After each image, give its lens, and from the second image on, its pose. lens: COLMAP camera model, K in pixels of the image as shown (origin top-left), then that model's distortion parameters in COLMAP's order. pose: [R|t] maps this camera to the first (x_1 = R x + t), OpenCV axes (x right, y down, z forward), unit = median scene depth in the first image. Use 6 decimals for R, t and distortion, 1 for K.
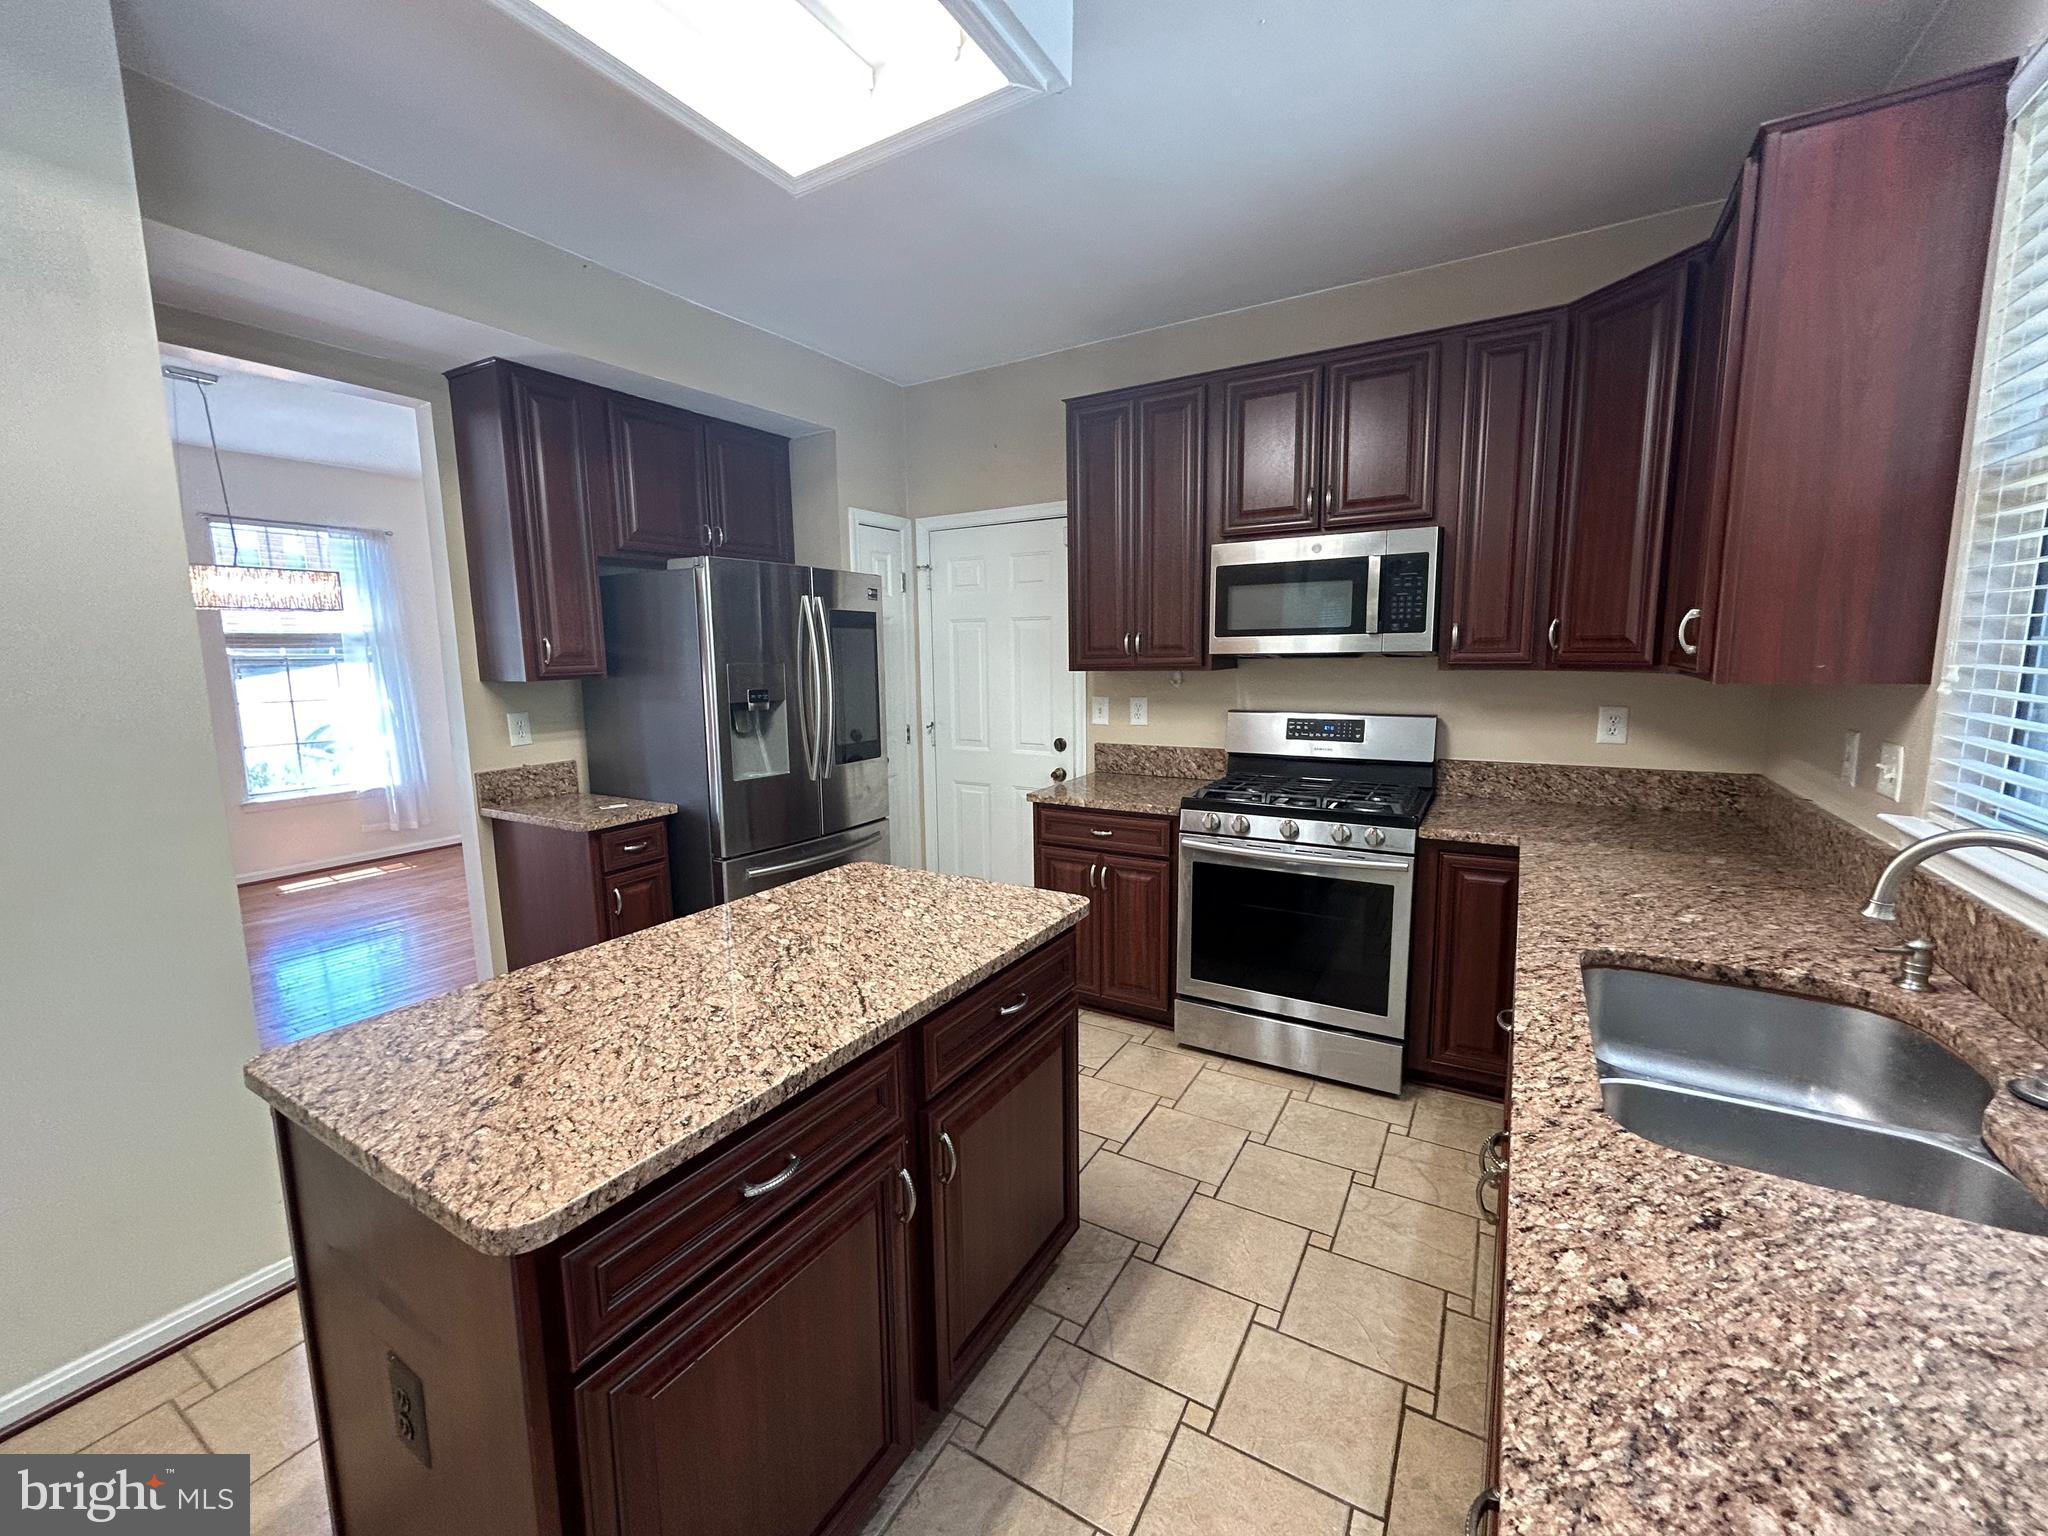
lens RADIAL K [[825.7, 0, 1024.0], [0, 825.7, 768.0], [0, 0, 1]] dist [0.000006, 0.000392]
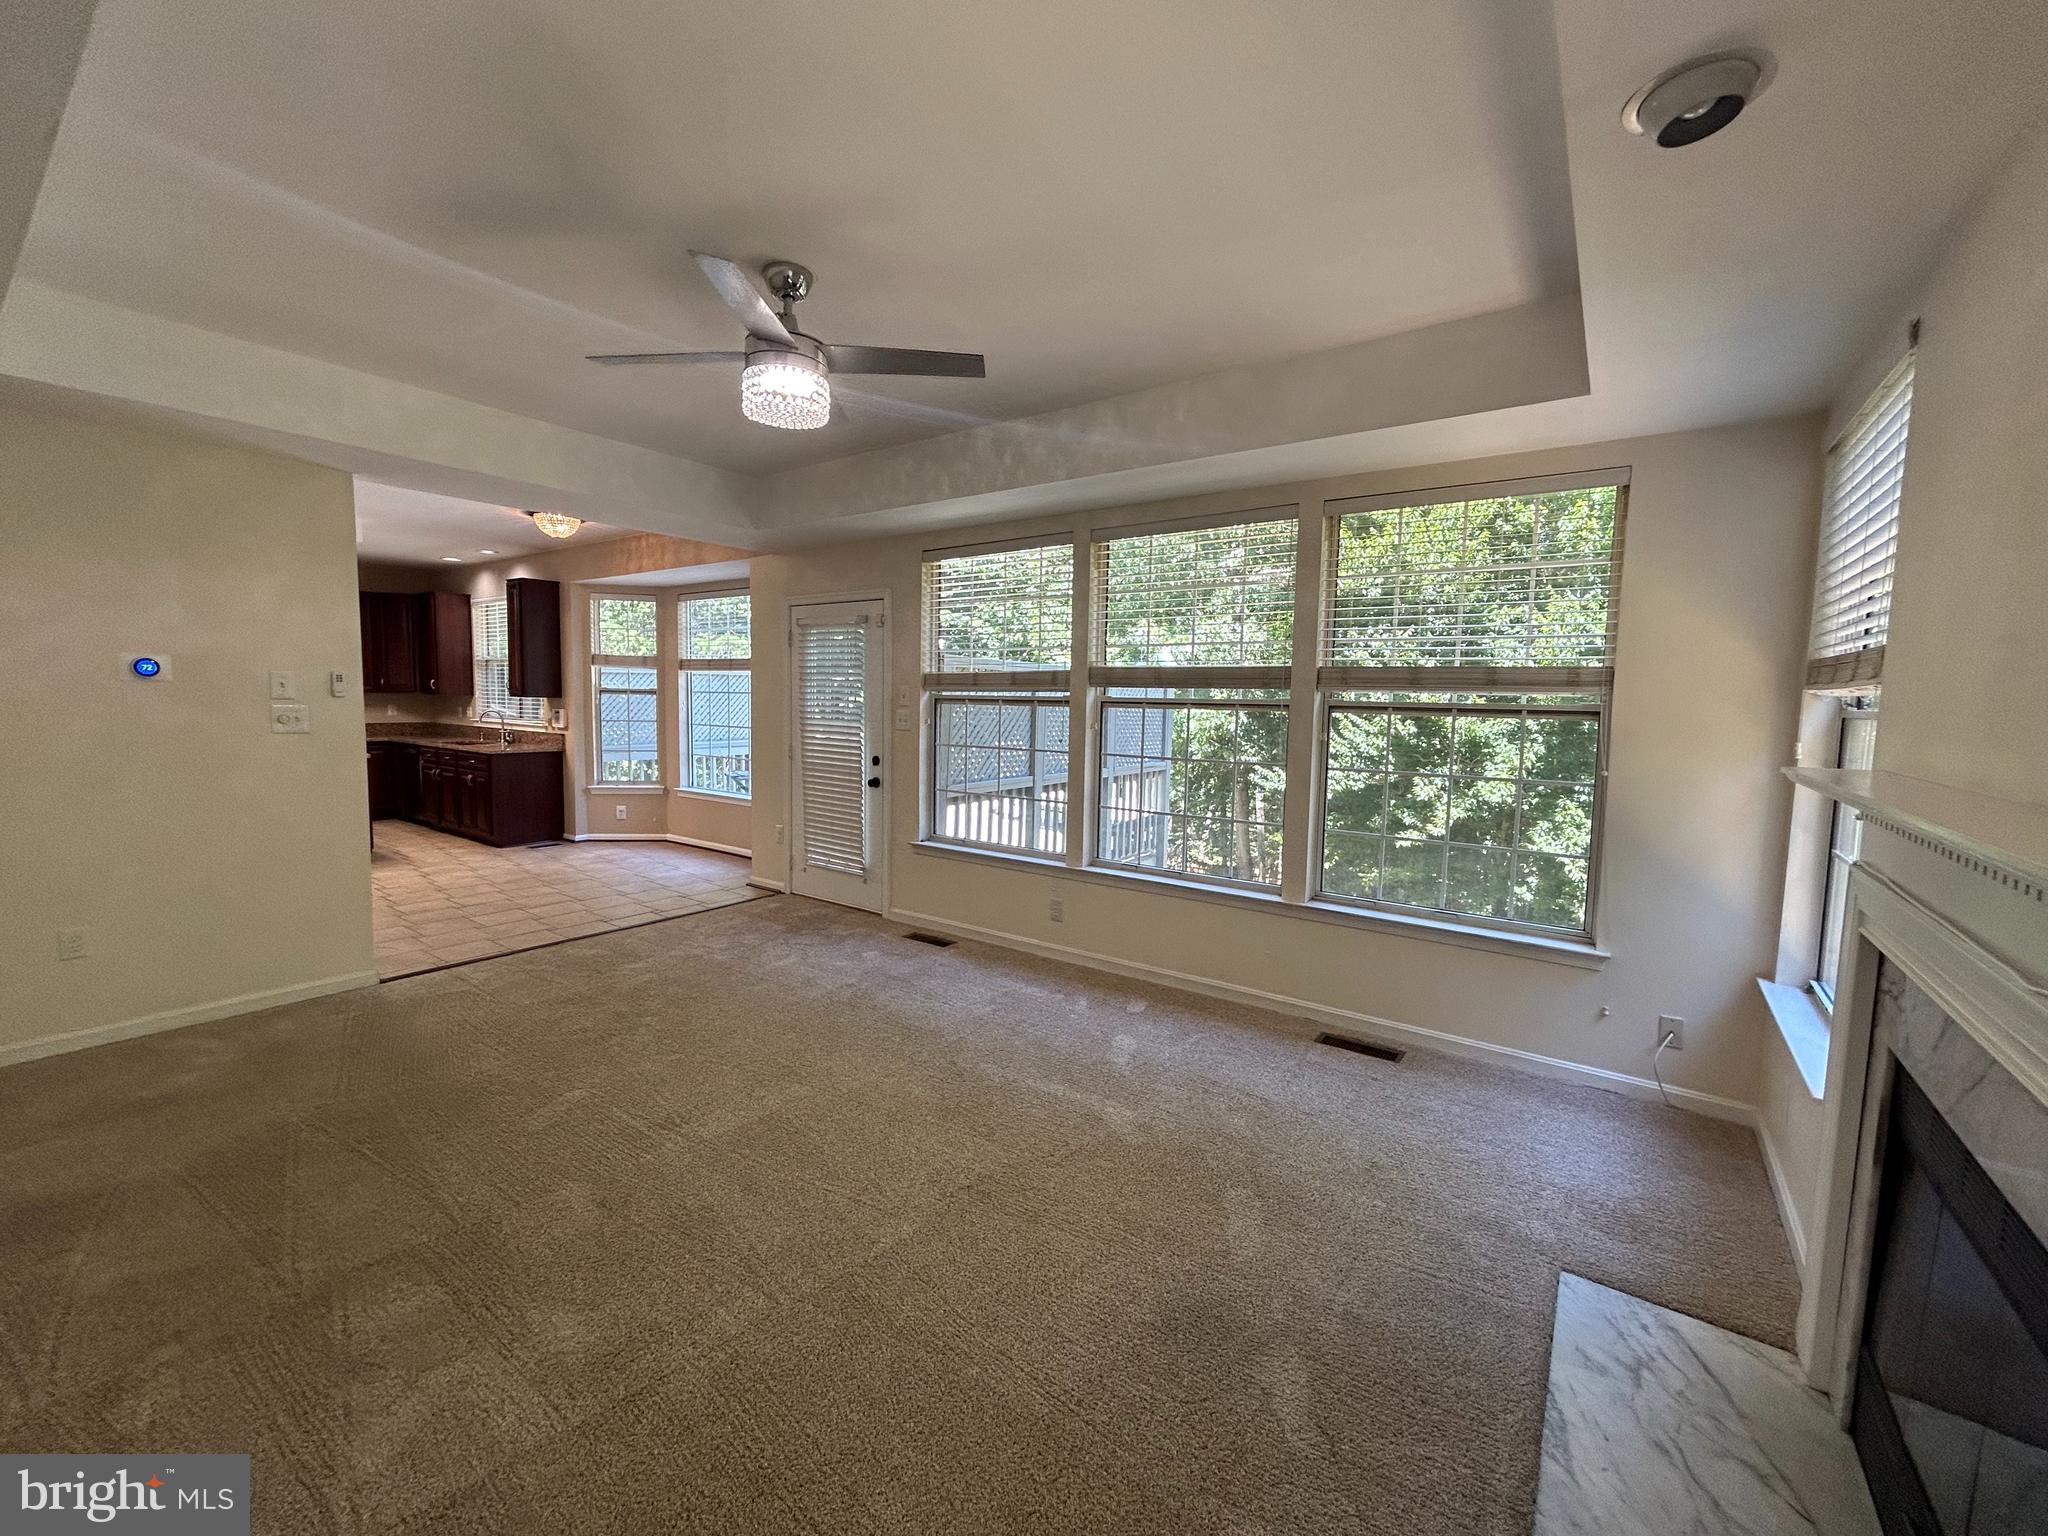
lens RADIAL K [[825.7, 0, 1024.0], [0, 825.7, 768.0], [0, 0, 1]] dist [0.000006, 0.000392]
pose [[0.089500, -0.069223, 0.993578, -2.174361], [0.114652, 0.991666, 0.058762, 0.252141], [-0.989366, 0.108657, 0.096690, -1.662613]]
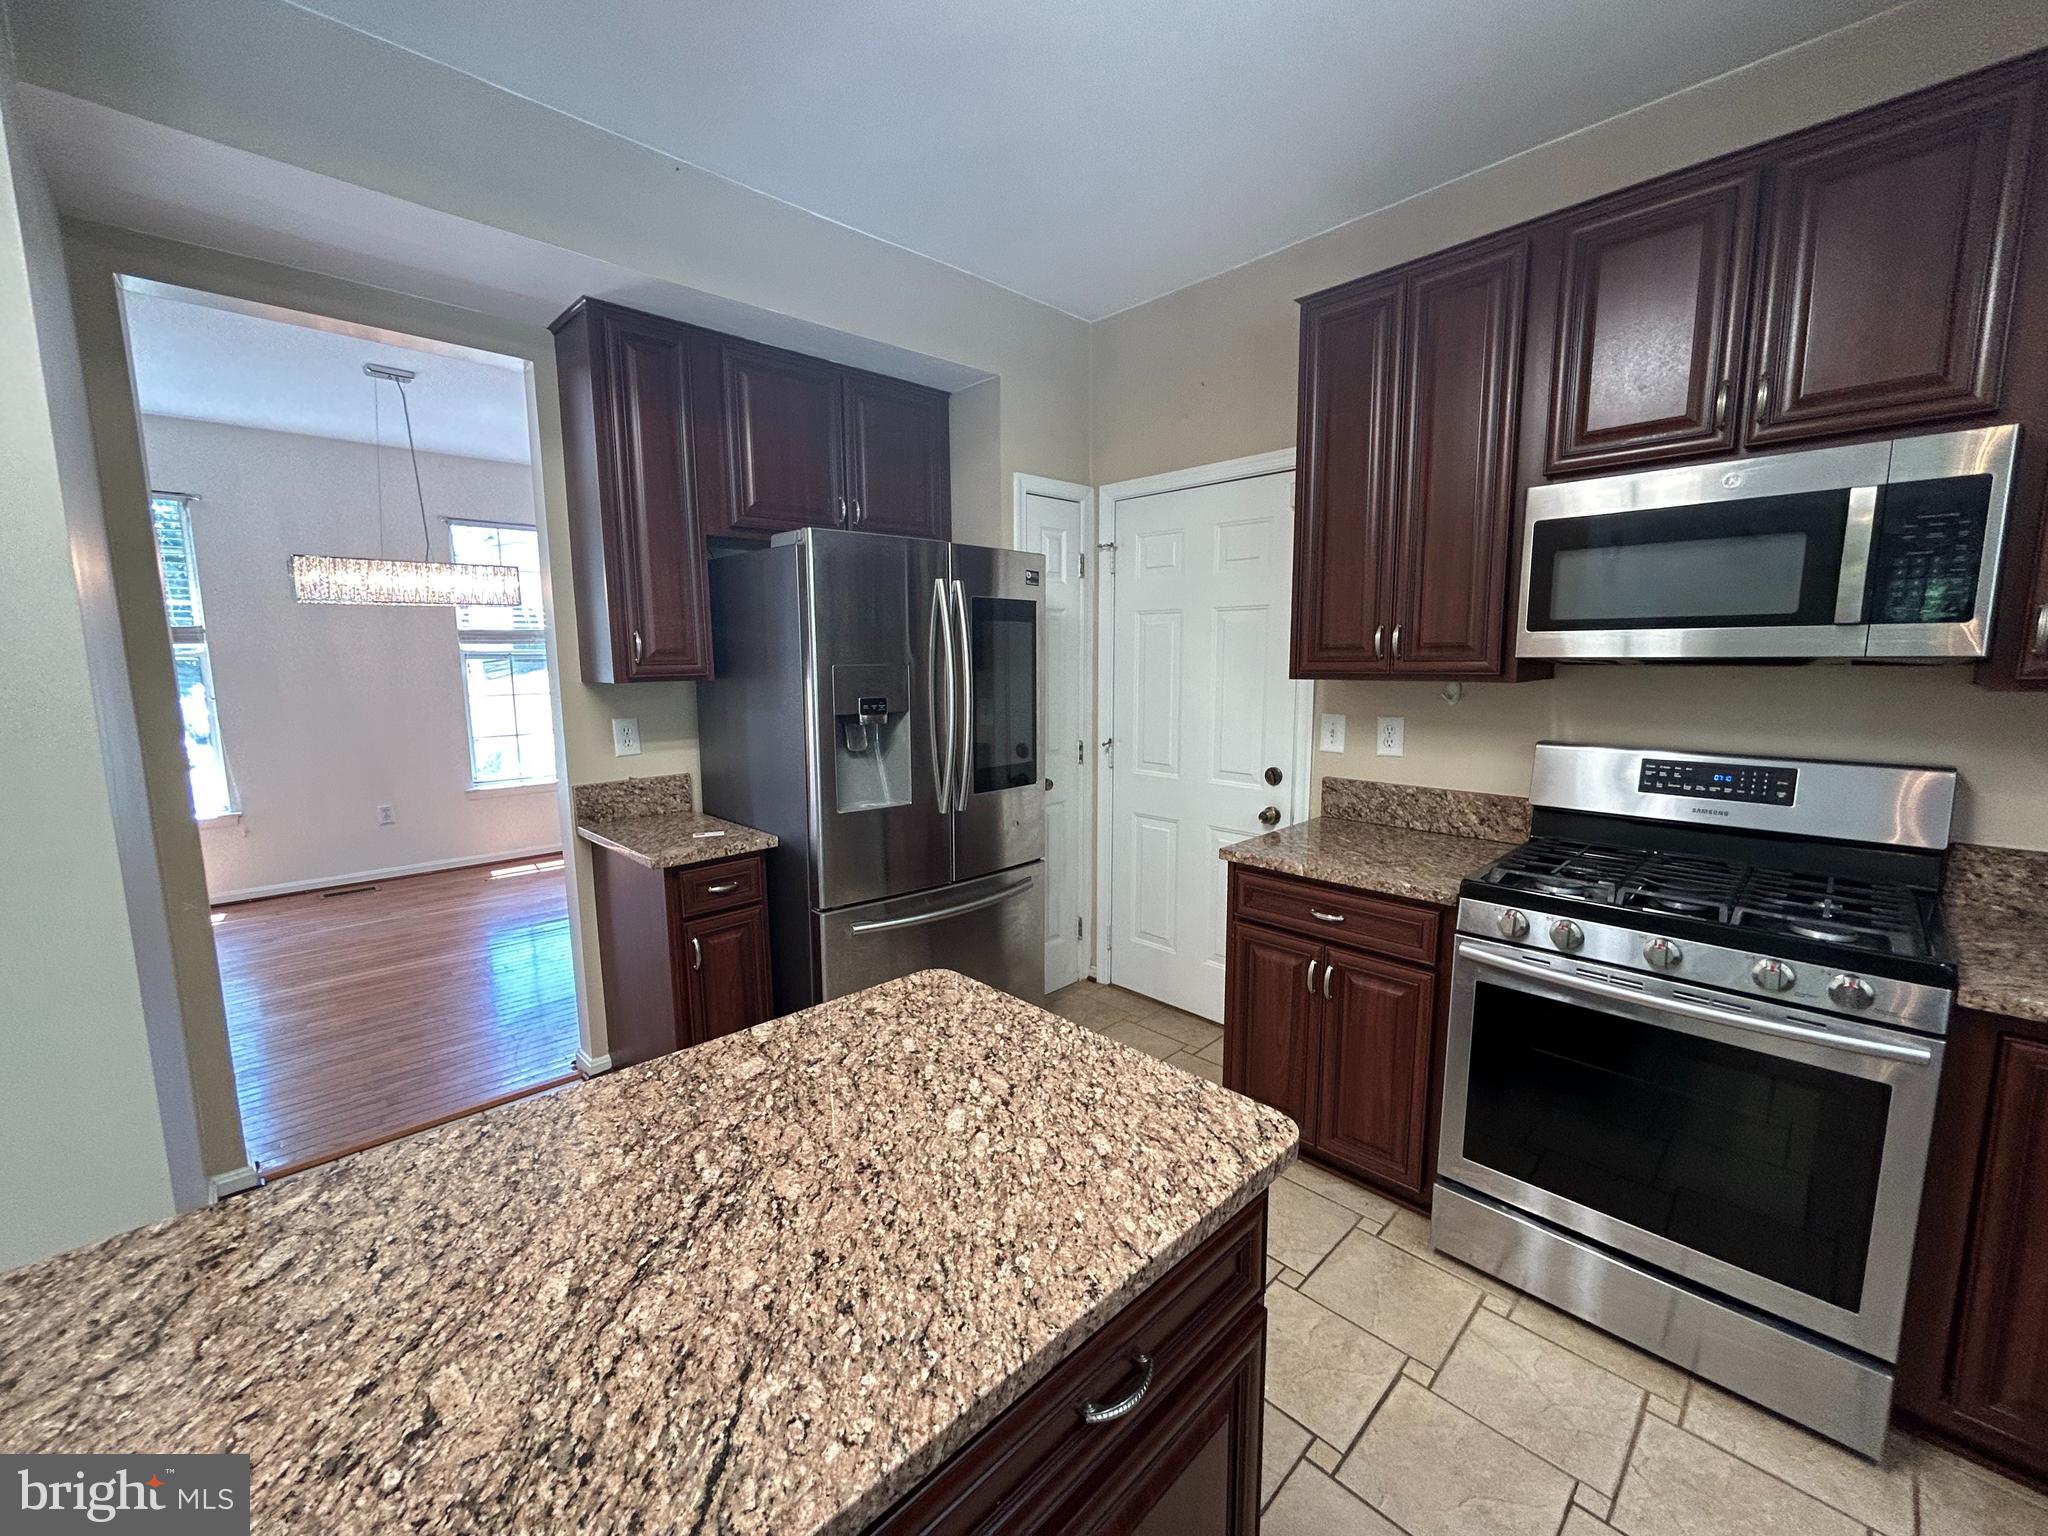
lens RADIAL K [[825.7, 0, 1024.0], [0, 825.7, 768.0], [0, 0, 1]] dist [0.000006, 0.000392]
pose [[0.965436, 0.043007, -0.257067, 0.021778], [-0.042934, 0.999060, 0.005898, -0.038538], [0.257079, 0.005342, 0.966376, 0.273742]]
